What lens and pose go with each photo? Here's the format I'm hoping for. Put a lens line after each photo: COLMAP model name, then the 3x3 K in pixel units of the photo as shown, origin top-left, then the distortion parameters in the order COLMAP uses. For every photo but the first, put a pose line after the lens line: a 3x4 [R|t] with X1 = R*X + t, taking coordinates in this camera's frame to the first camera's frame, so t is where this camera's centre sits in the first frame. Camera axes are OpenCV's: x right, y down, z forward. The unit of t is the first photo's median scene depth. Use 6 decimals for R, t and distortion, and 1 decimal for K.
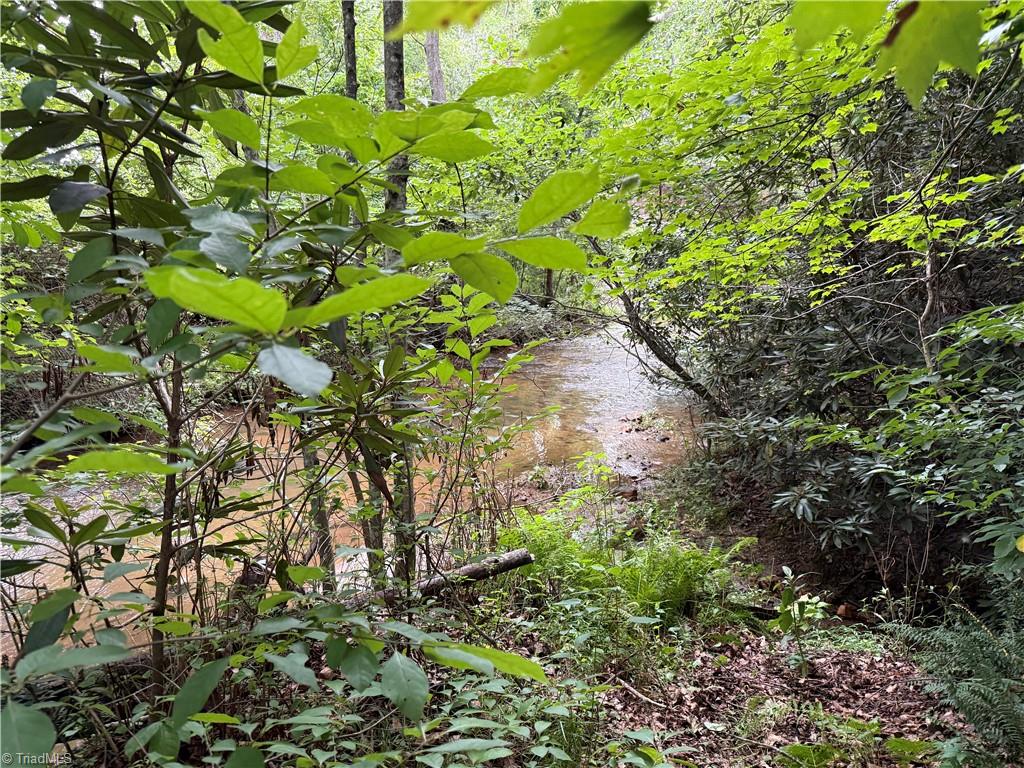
lens RADIAL K [[715.1, 0, 512.0], [0, 715.1, 384.0], [0, 0, 1]] dist [0.000207, -0.000044]
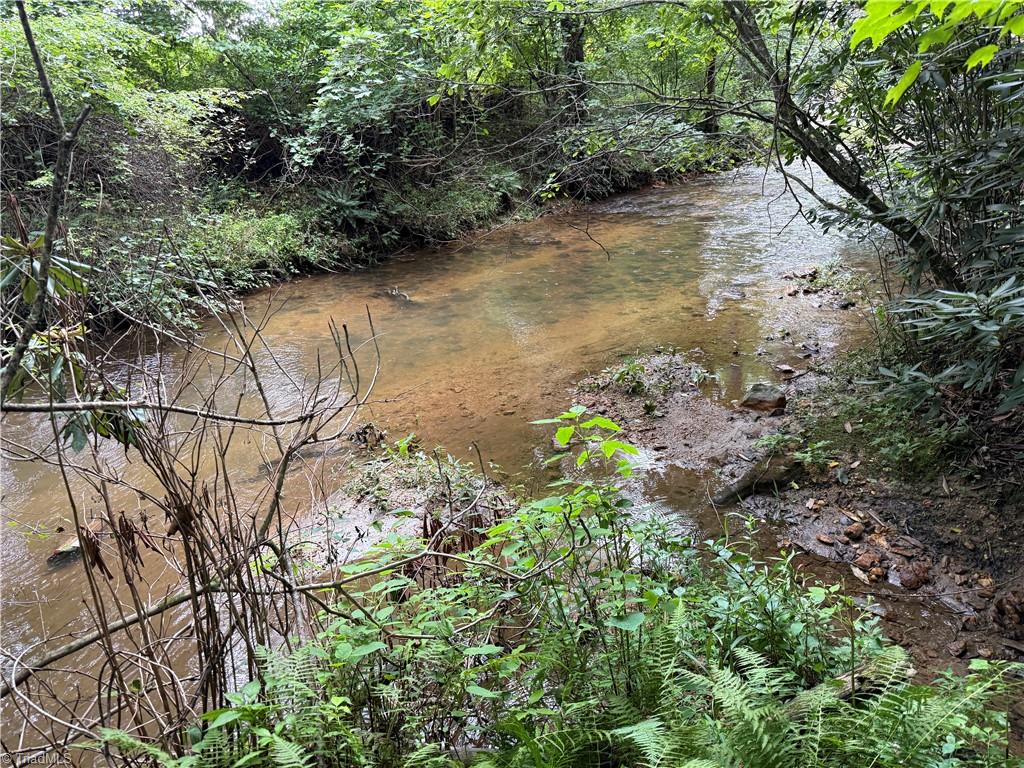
lens RADIAL K [[777.5, 0, 512.4], [0, 777.5, 398.1], [0, 0, 1]] dist [-0.001546, -0.000032]
pose [[0.977297, 0.004947, -0.211817, 0.086024], [0.038838, 0.978605, 0.202049, 0.002675], [0.208284, -0.205688, 0.956196, 0.301393]]
